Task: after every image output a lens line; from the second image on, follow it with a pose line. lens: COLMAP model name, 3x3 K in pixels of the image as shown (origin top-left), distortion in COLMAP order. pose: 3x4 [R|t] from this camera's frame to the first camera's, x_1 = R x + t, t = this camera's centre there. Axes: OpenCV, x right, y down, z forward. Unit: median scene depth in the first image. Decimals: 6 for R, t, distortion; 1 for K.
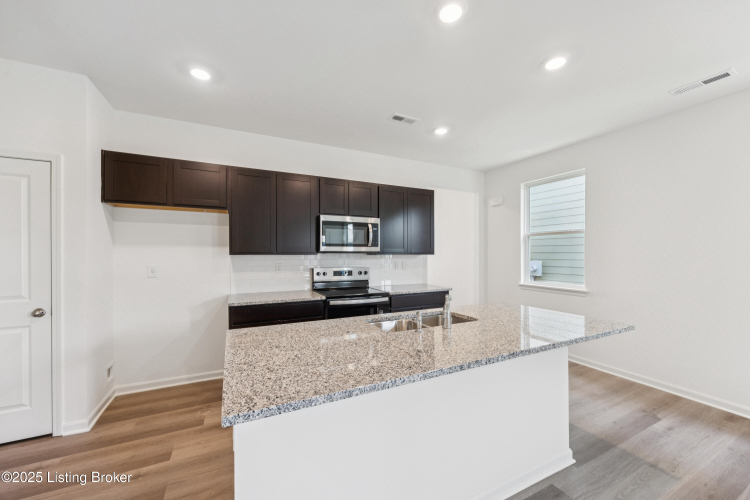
lens RADIAL K [[288.5, 0, 379.0], [0, 288.5, 253.2], [0, 0, 1]] dist [-0.000890, -0.000259]
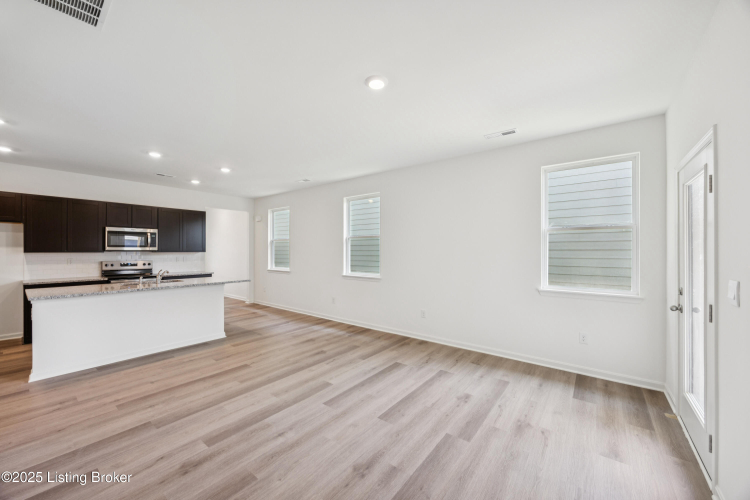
lens RADIAL K [[284.2, 0, 376.5], [0, 284.2, 250.4], [0, 0, 1]] dist [-0.003858, -0.000266]
pose [[0.906695, 0.001016, 0.421786, 0.450302], [-0.000590, 0.999999, -0.001141, -0.004288], [-0.421787, 0.000785, 0.906695, -0.947328]]
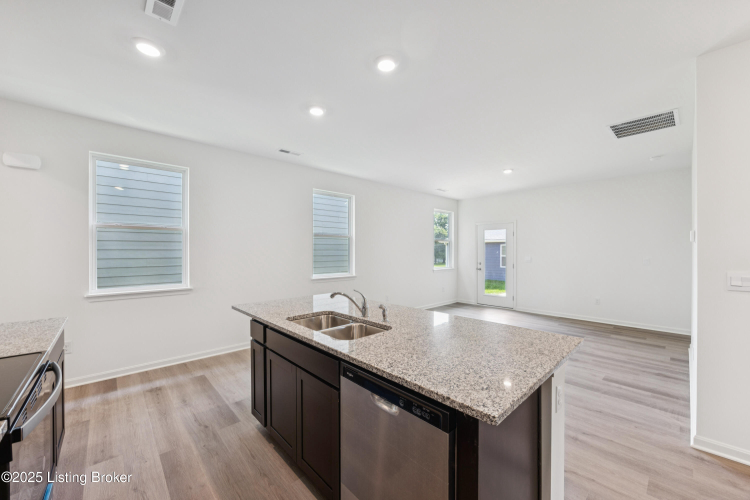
lens RADIAL K [[288.5, 0, 379.0], [0, 288.5, 253.2], [0, 0, 1]] dist [-0.000890, -0.000259]
pose [[-0.276895, -0.008120, 0.960866, -0.460550], [0.000508, 0.999963, 0.008597, -0.001741], [-0.960900, 0.002868, -0.276880, 0.653301]]
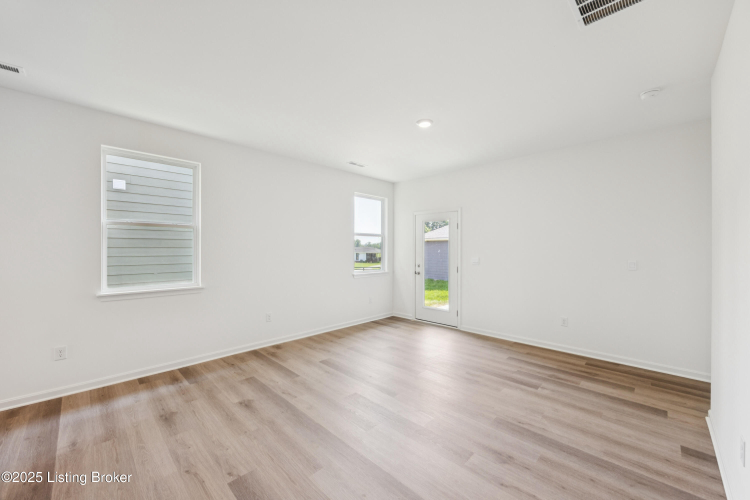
lens RADIAL K [[291.3, 0, 377.7], [0, 291.3, 252.6], [0, 0, 1]] dist [-0.003222, -0.000029]
pose [[-0.317901, -0.010987, 0.948060, -0.089554], [-0.001100, 0.999936, 0.011219, 0.000495], [-0.948123, 0.002523, -0.317893, 0.080818]]
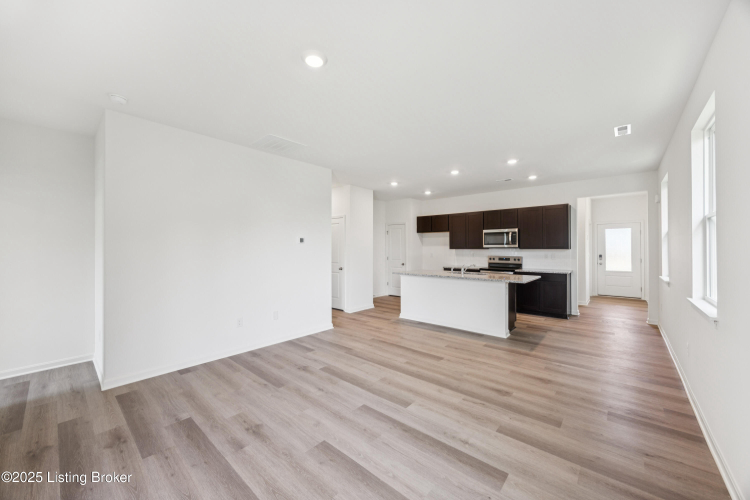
lens RADIAL K [[284.2, 0, 376.5], [0, 284.2, 250.4], [0, 0, 1]] dist [-0.003858, -0.000266]
pose [[0.370550, 0.004195, -0.928803, 1.322549], [0.002760, 0.999980, 0.005617, 0.001623], [0.928808, -0.004644, 0.370531, -0.444802]]
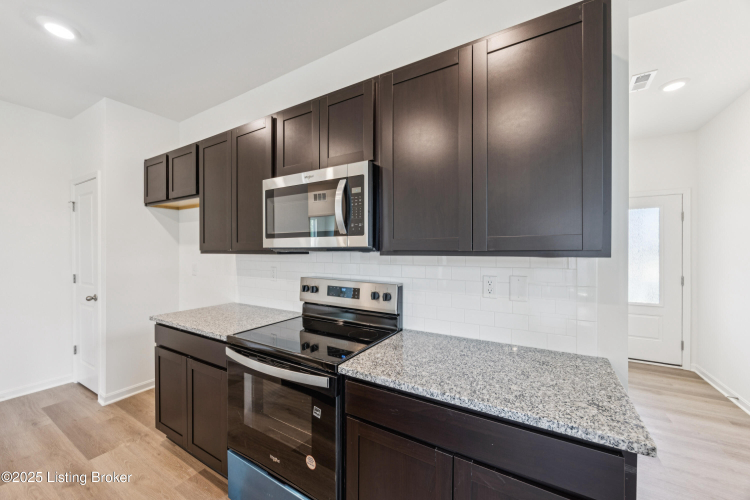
lens RADIAL K [[291.3, 0, 377.7], [0, 291.3, 252.6], [0, 0, 1]] dist [-0.003222, -0.000029]
pose [[0.533344, 0.004766, -0.845885, 0.346656], [-0.001497, 0.999988, 0.004690, -0.000604], [0.845897, -0.001235, 0.533345, 0.830615]]
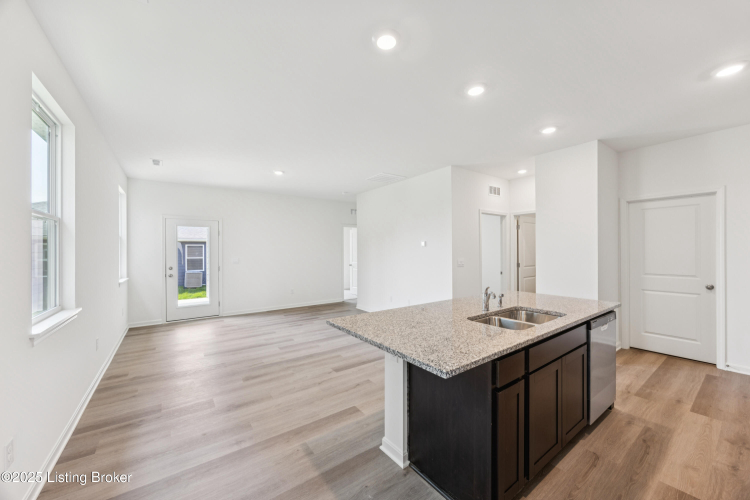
lens RADIAL K [[284.2, 0, 376.5], [0, 284.2, 250.4], [0, 0, 1]] dist [-0.003858, -0.000266]
pose [[-0.988114, 0.003872, -0.153673, 0.467549], [0.004153, 0.999990, -0.001504, -0.002272], [0.153666, -0.002124, -0.988121, 1.115747]]
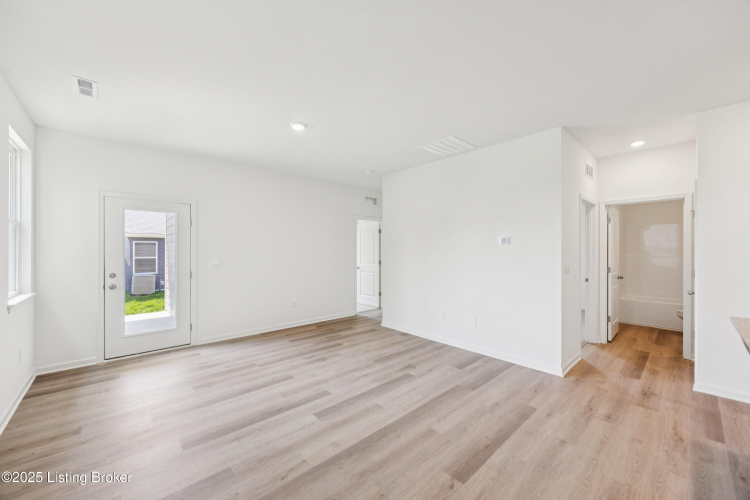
lens RADIAL K [[289.3, 0, 377.2], [0, 289.3, 250.3], [0, 0, 1]] dist [-0.002324, -0.000163]
pose [[-0.964318, -0.002678, -0.264732, 0.729869], [-0.002375, 0.999996, -0.001465, 0.000564], [0.264735, -0.000784, -0.964321, 0.604465]]
